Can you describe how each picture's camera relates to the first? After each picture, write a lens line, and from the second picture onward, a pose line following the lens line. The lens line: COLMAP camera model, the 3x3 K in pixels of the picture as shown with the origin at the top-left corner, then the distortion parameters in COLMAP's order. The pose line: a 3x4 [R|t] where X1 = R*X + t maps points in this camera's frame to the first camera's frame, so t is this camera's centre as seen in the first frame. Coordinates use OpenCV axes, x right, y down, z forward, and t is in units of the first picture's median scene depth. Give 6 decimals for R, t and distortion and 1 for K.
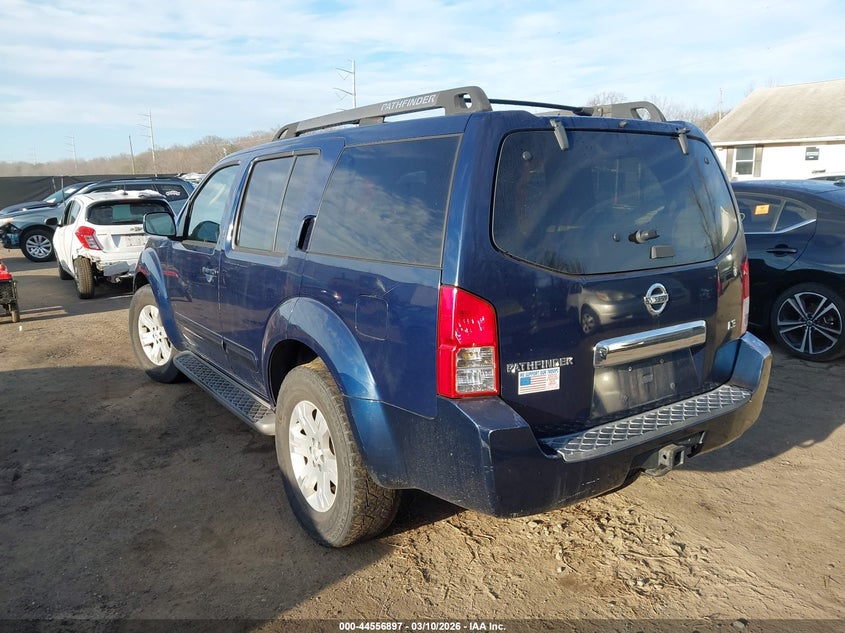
lens RADIAL K [[672.5, 0, 420.9], [0, 672.5, 314.4], [0, 0, 1]] dist [-0.033139, -0.008935]
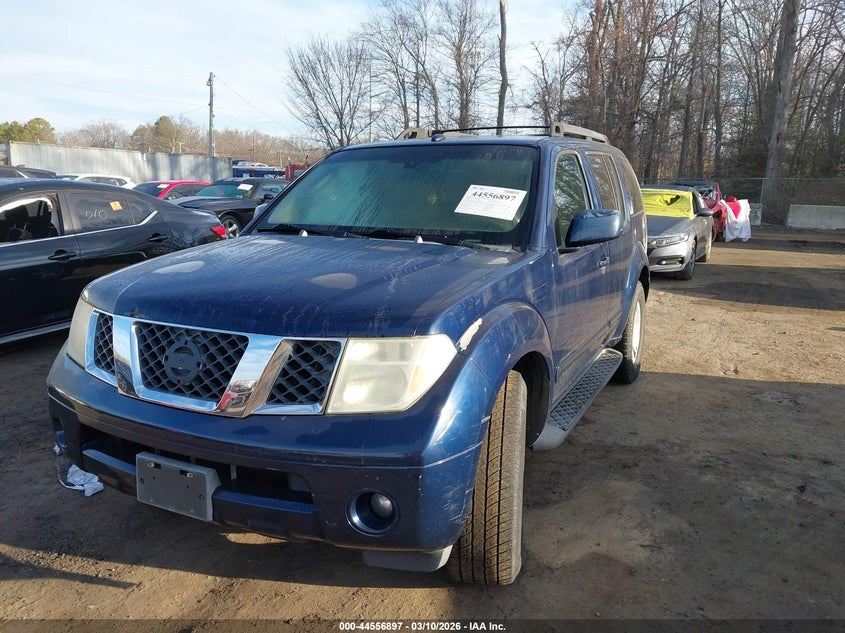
lens RADIAL K [[672.5, 0, 422.0], [0, 672.5, 316.3], [0, 0, 1]] dist [-0.033139, -0.008935]
pose [[-0.489514, -0.163214, 0.856584, -0.678067], [0.180430, 0.942110, 0.282621, -0.204034], [-0.853124, 0.292900, -0.431727, 1.093090]]
